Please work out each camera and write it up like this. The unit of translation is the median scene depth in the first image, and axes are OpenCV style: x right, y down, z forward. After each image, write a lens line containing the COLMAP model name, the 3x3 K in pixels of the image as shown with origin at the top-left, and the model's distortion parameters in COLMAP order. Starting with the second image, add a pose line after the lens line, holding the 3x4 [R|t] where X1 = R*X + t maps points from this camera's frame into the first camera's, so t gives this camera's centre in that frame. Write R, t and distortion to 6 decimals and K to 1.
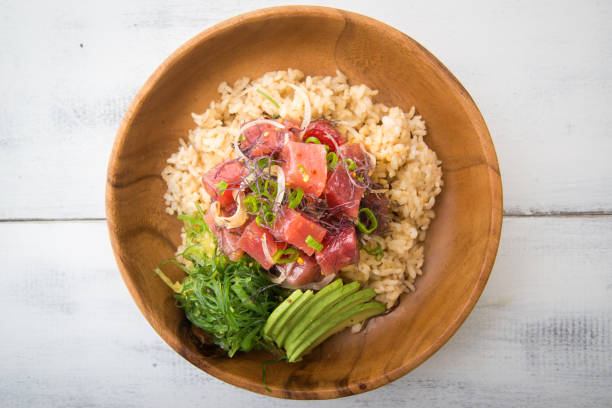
lens RADIAL K [[639.5, 0, 305.0], [0, 639.5, 188.6], [0, 0, 1]] dist [-0.001496, -0.000020]
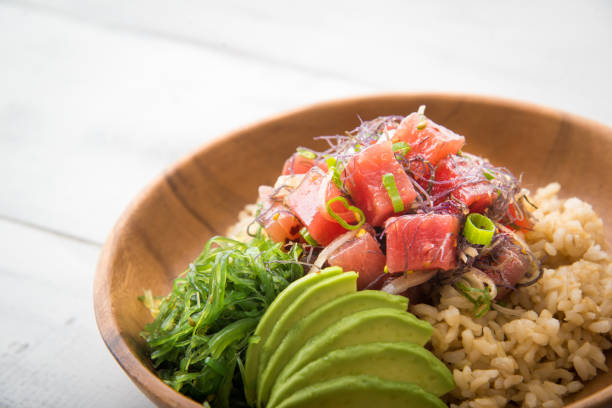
lens RADIAL K [[1589.4, 0, 309.2], [0, 1589.4, 212.6], [0, 0, 1]] dist [0.470327, 0.251803]
pose [[0.887754, 0.205246, -0.412028, 0.573864], [-0.458336, 0.477109, -0.749864, 1.265564], [0.042676, 0.854541, 0.517627, 0.136252]]
